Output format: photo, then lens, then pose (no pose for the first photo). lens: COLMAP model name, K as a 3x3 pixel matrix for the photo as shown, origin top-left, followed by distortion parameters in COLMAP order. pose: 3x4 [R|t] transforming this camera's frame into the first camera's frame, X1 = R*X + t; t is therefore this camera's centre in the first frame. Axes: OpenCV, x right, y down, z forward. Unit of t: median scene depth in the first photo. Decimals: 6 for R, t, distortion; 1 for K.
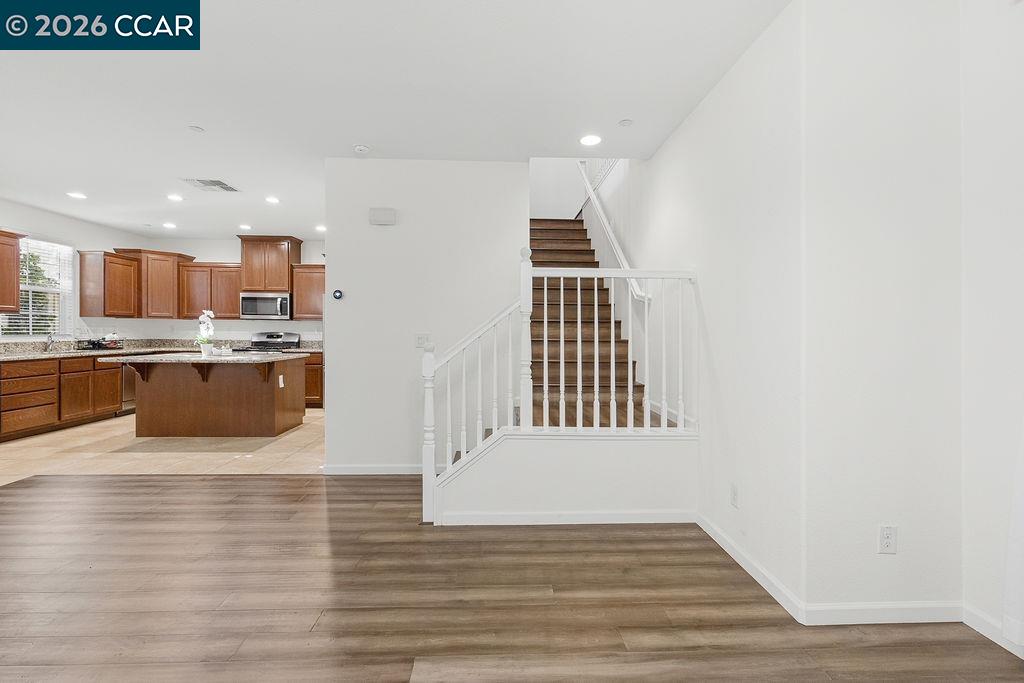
lens RADIAL K [[433.8, 0, 513.6], [0, 433.8, 338.1], [0, 0, 1]] dist [0.000721, 0.000055]
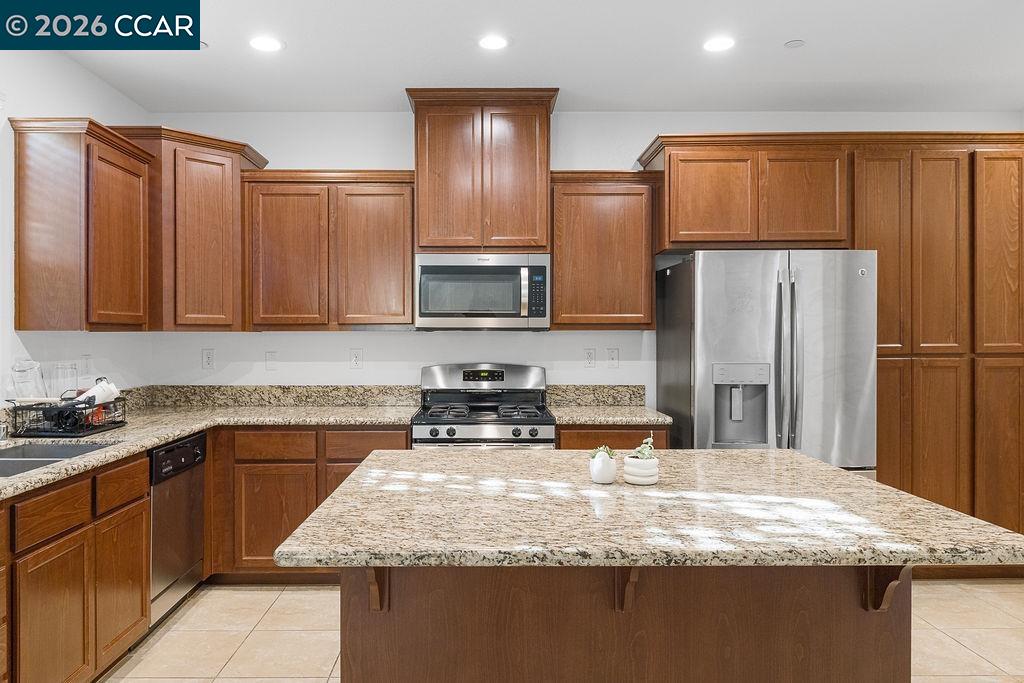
lens RADIAL K [[721.8, 0, 510.6], [0, 721.8, 340.3], [0, 0, 1]] dist [-0.003743, -0.000493]
pose [[0.999649, -0.009630, -0.024668, -0.544059], [0.009399, 0.999911, -0.009450, -0.028677], [0.024756, 0.009214, 0.999651, 0.421981]]
